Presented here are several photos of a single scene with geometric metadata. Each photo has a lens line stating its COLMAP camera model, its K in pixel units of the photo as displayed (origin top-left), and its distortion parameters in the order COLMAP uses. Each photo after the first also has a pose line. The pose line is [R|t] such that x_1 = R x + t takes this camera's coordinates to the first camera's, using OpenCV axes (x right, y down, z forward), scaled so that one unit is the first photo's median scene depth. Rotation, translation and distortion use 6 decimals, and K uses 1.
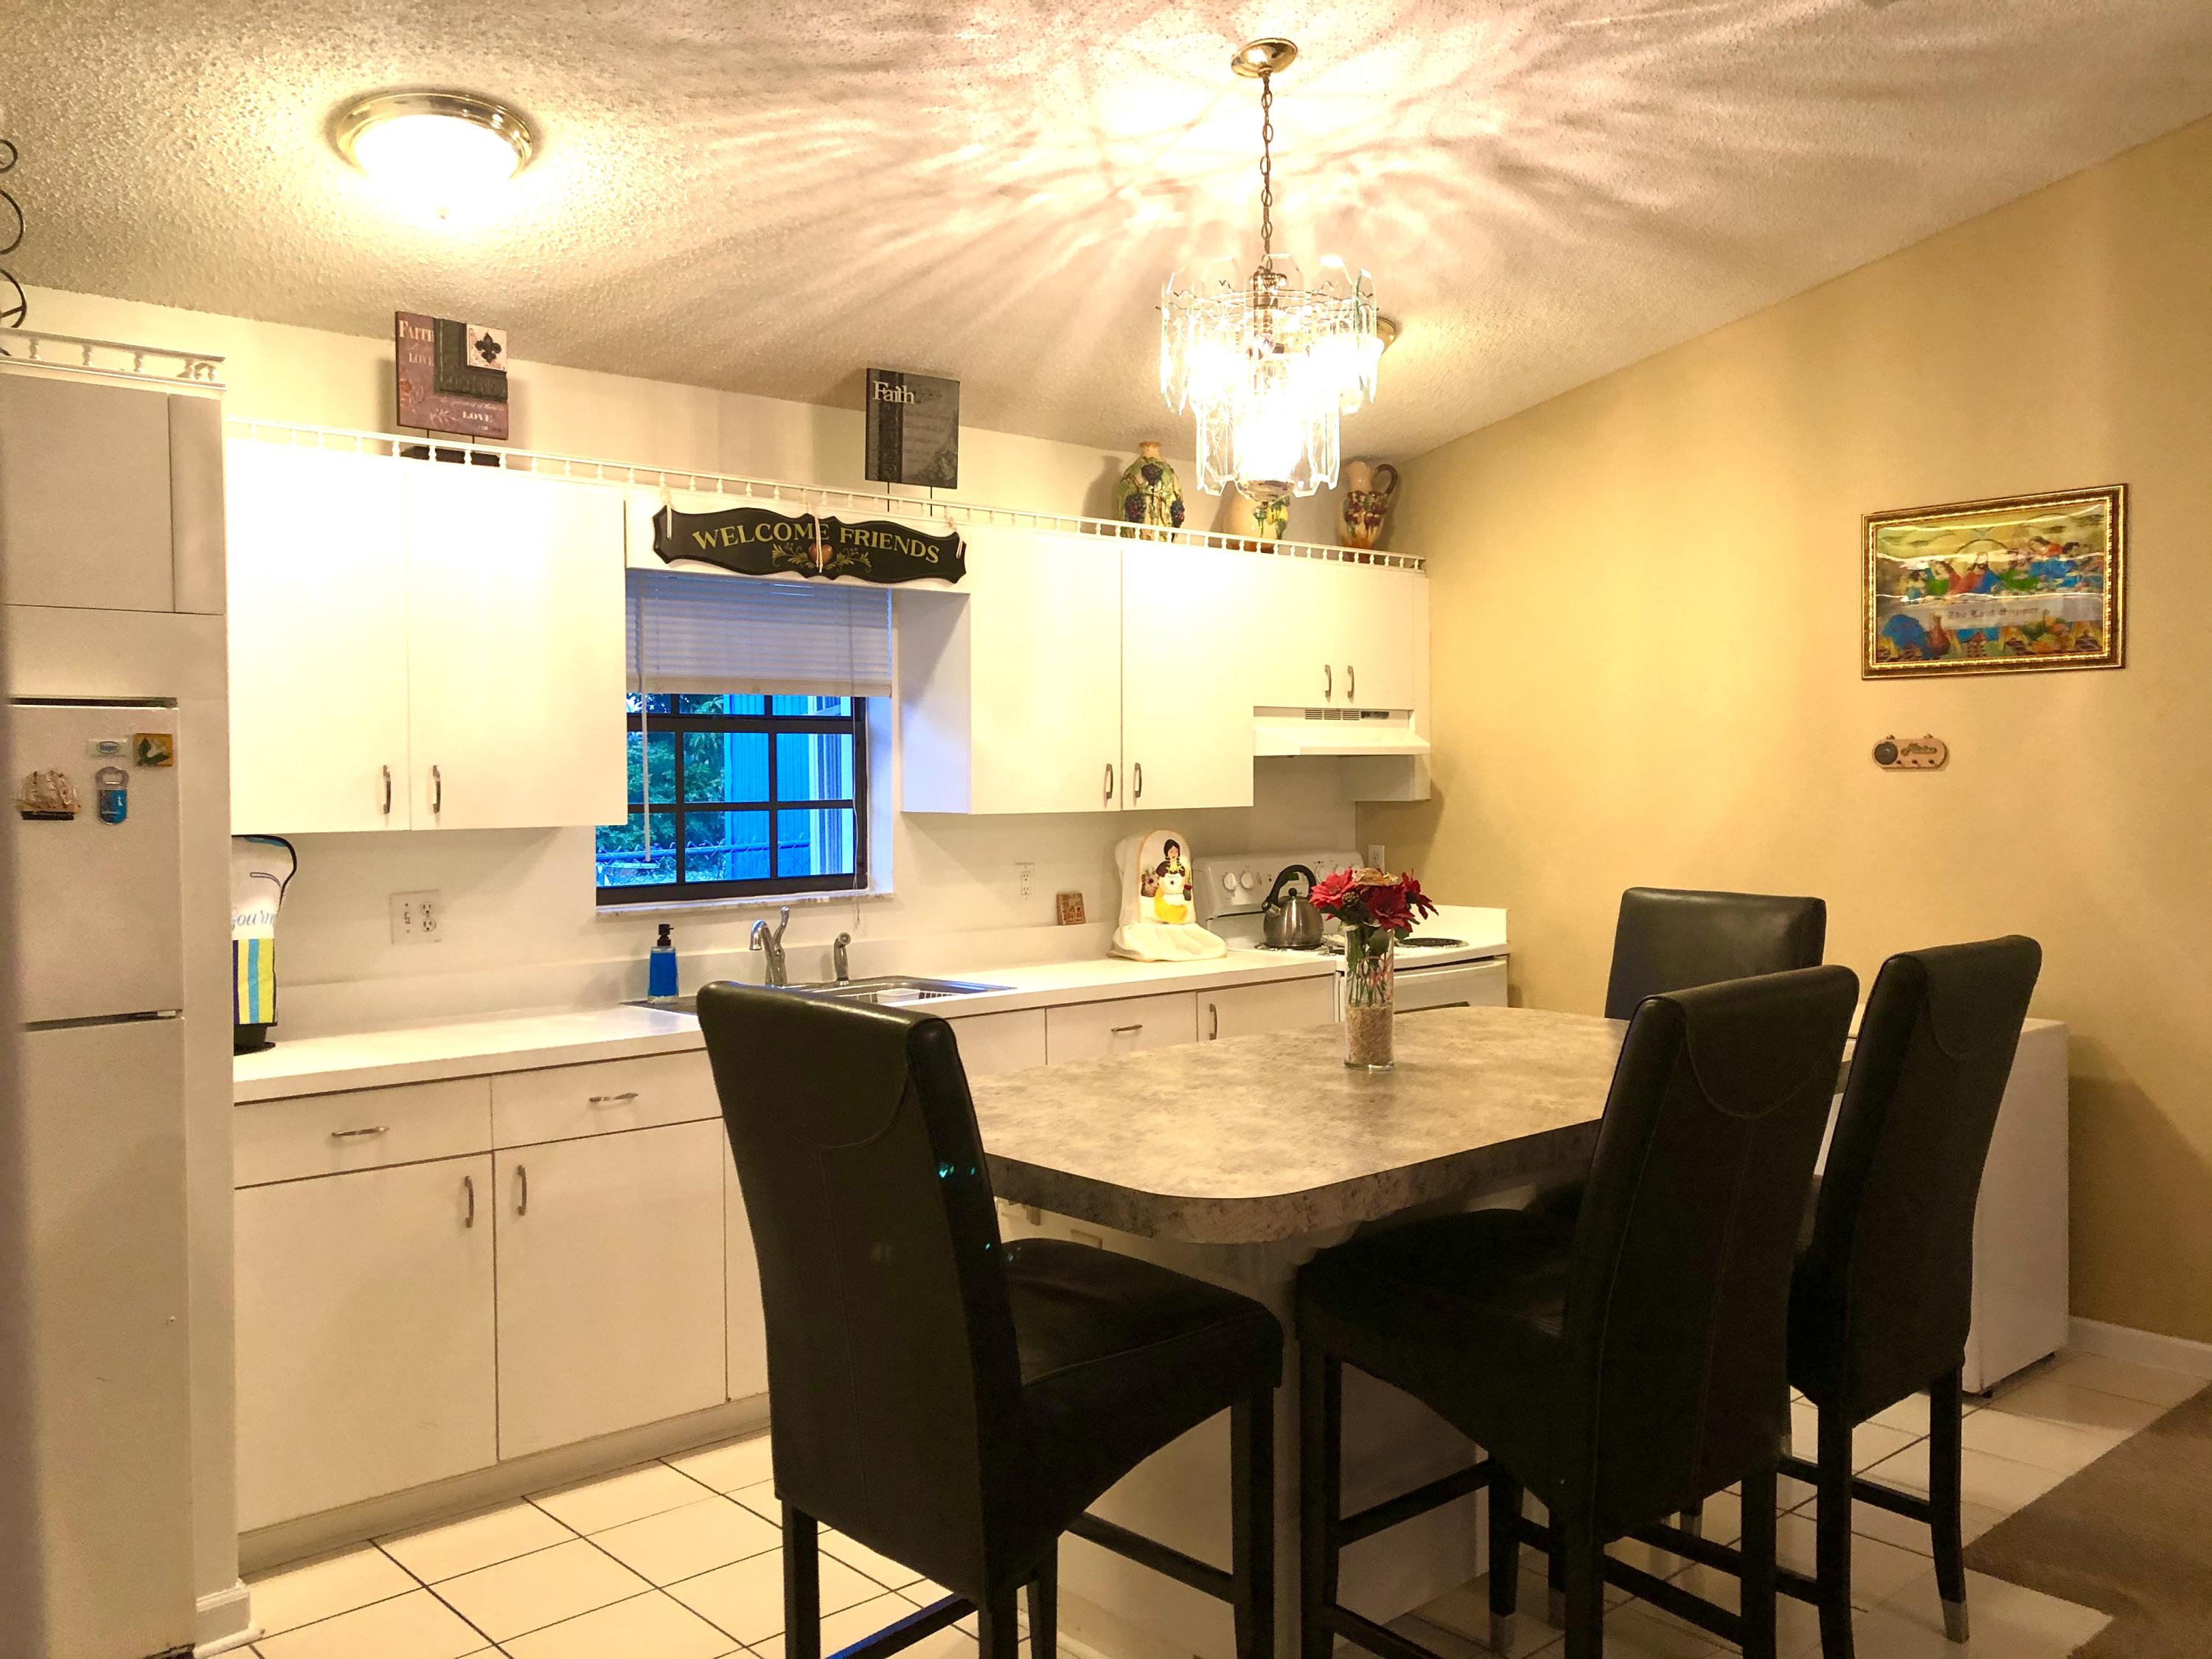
lens RADIAL K [[1817.9, 0, 1112.9], [0, 1817.9, 808.9], [0, 0, 1]] dist [0.059666, -0.049414]
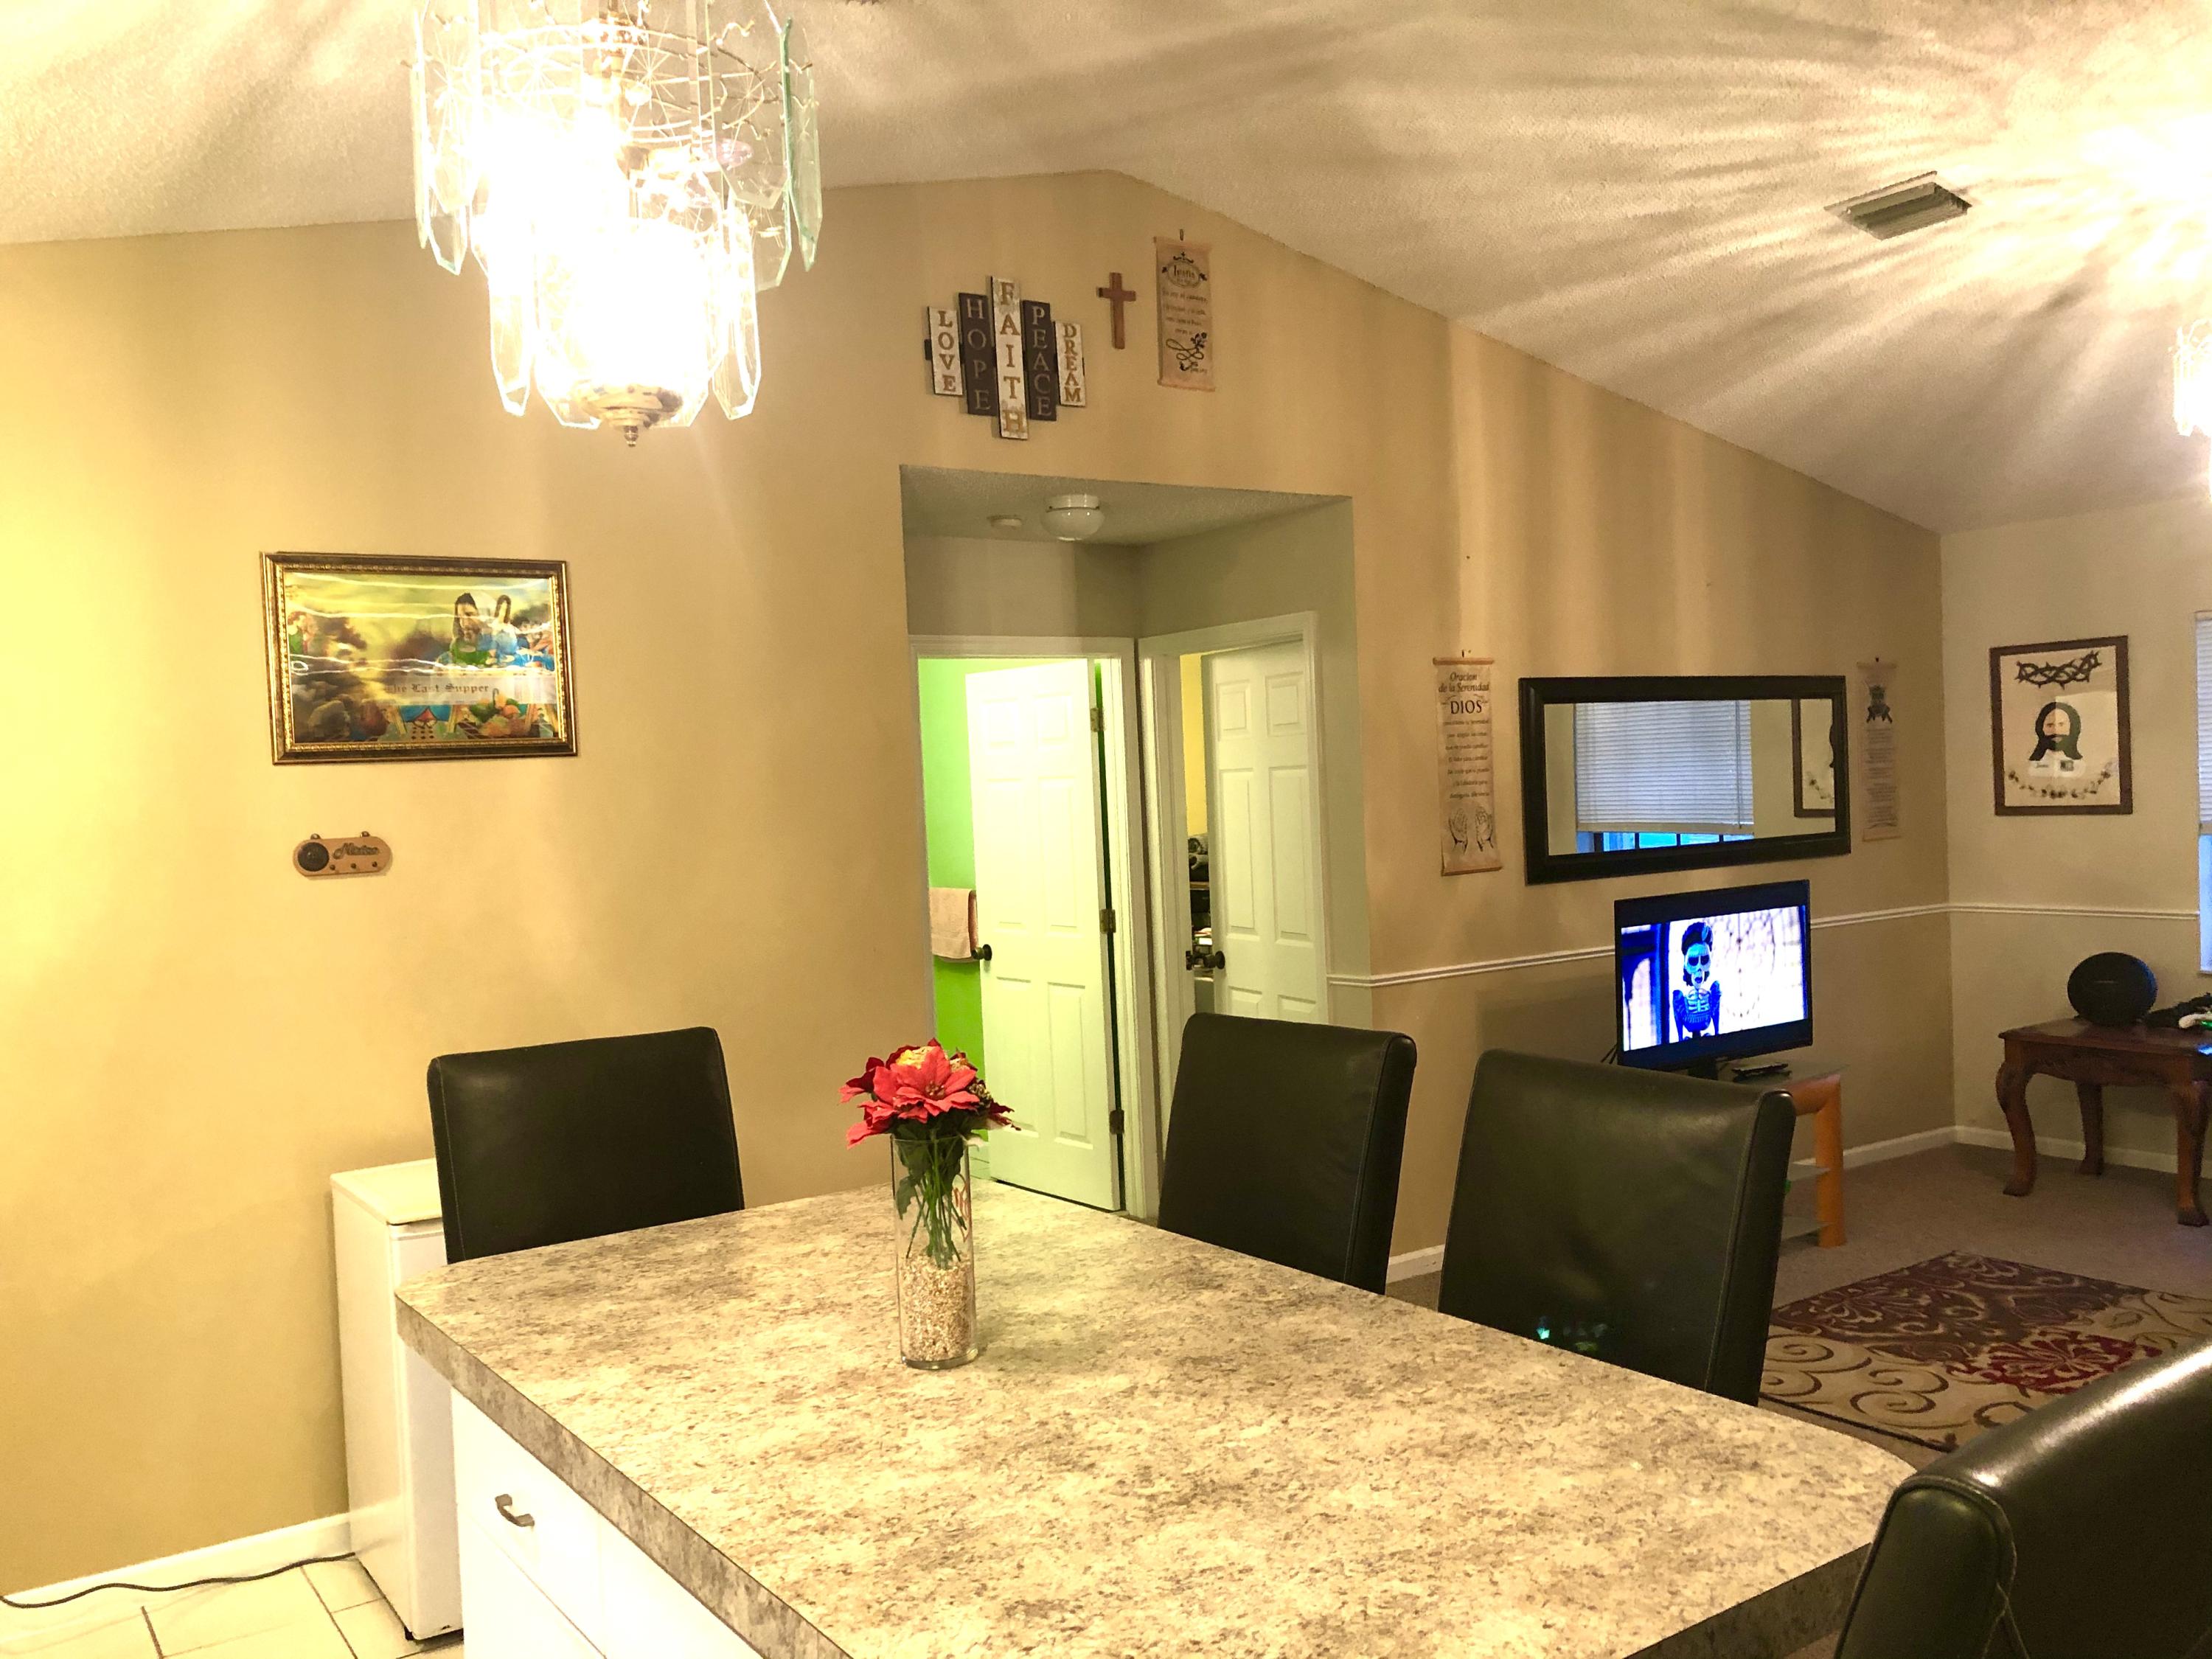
lens RADIAL K [[1821.5, 0, 1103.4], [0, 1821.5, 839.5], [0, 0, 1]] dist [0.041850, -0.010525]
pose [[0.128782, -0.029822, 0.991224, -0.357267], [0.063357, 0.997753, 0.021787, -0.036956], [-0.989647, 0.059995, 0.130382, 0.615322]]
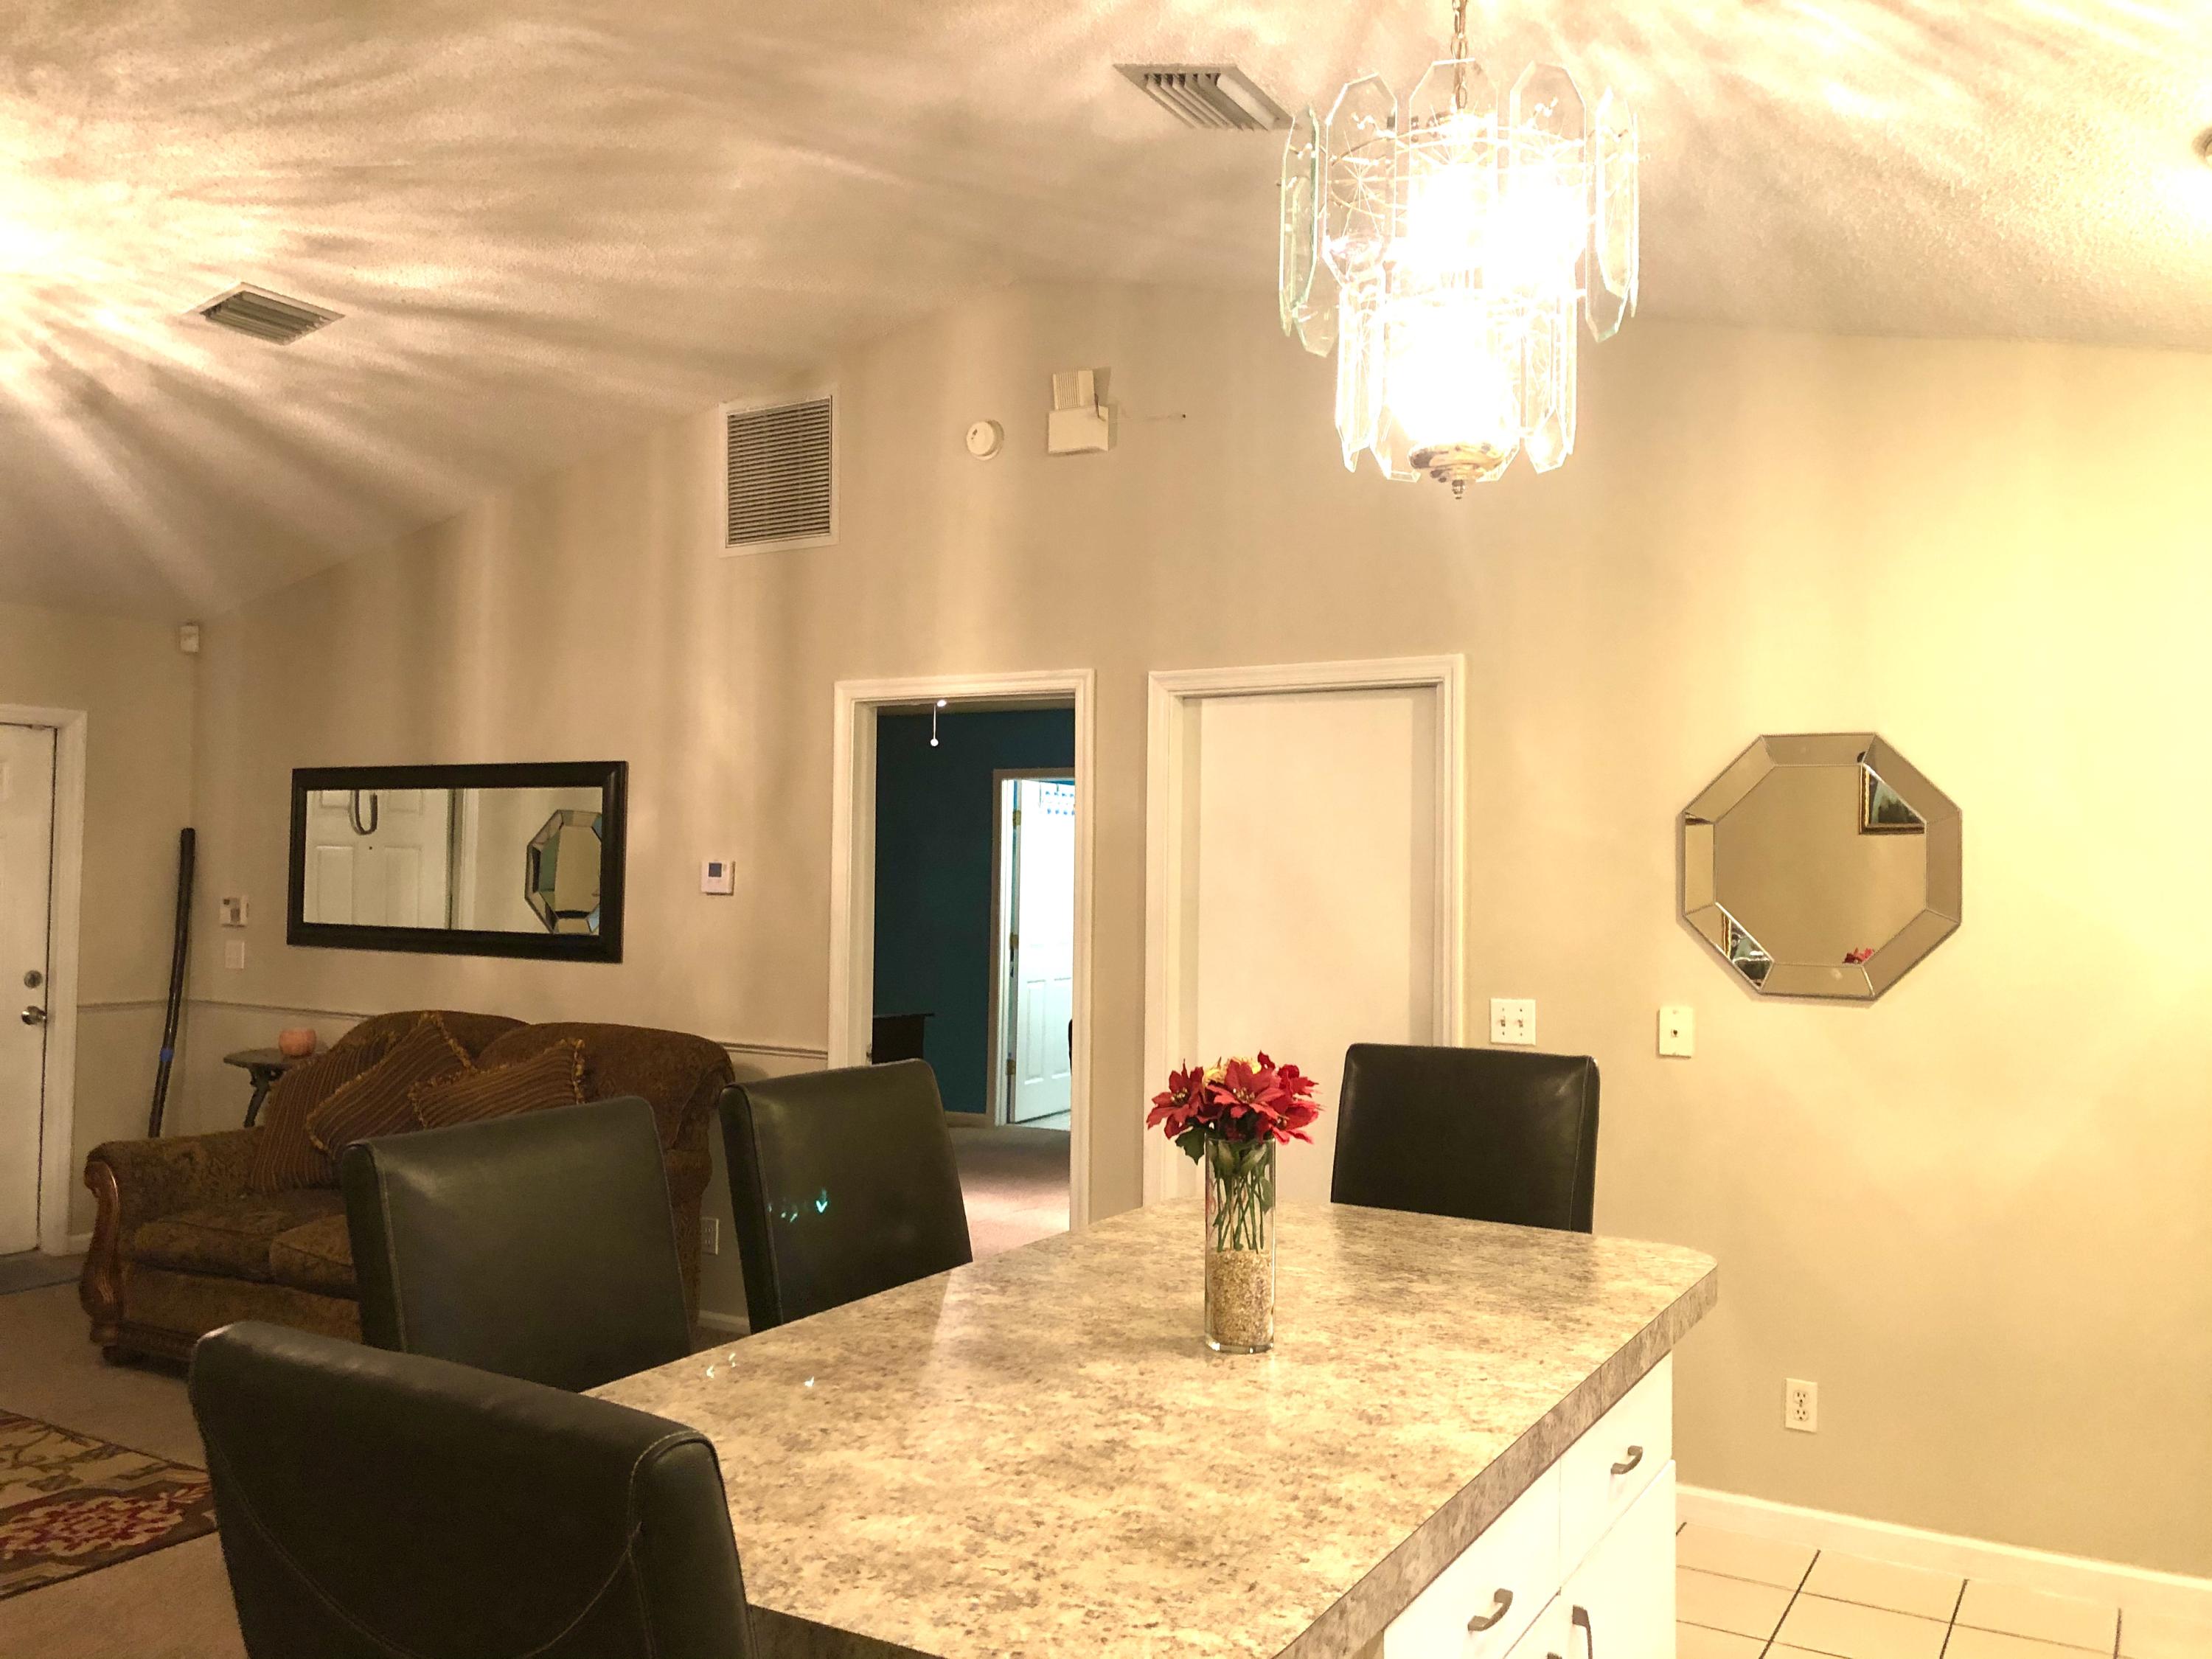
lens RADIAL K [[1804.5, 0, 1131.2], [0, 1804.5, 809.9], [0, 0, 1]] dist [0.049119, -0.052207]
pose [[-0.952287, -0.016676, -0.304747, 0.282955], [-0.015422, 0.999860, -0.006523, -0.042041], [0.304813, -0.001512, -0.952411, 1.197363]]
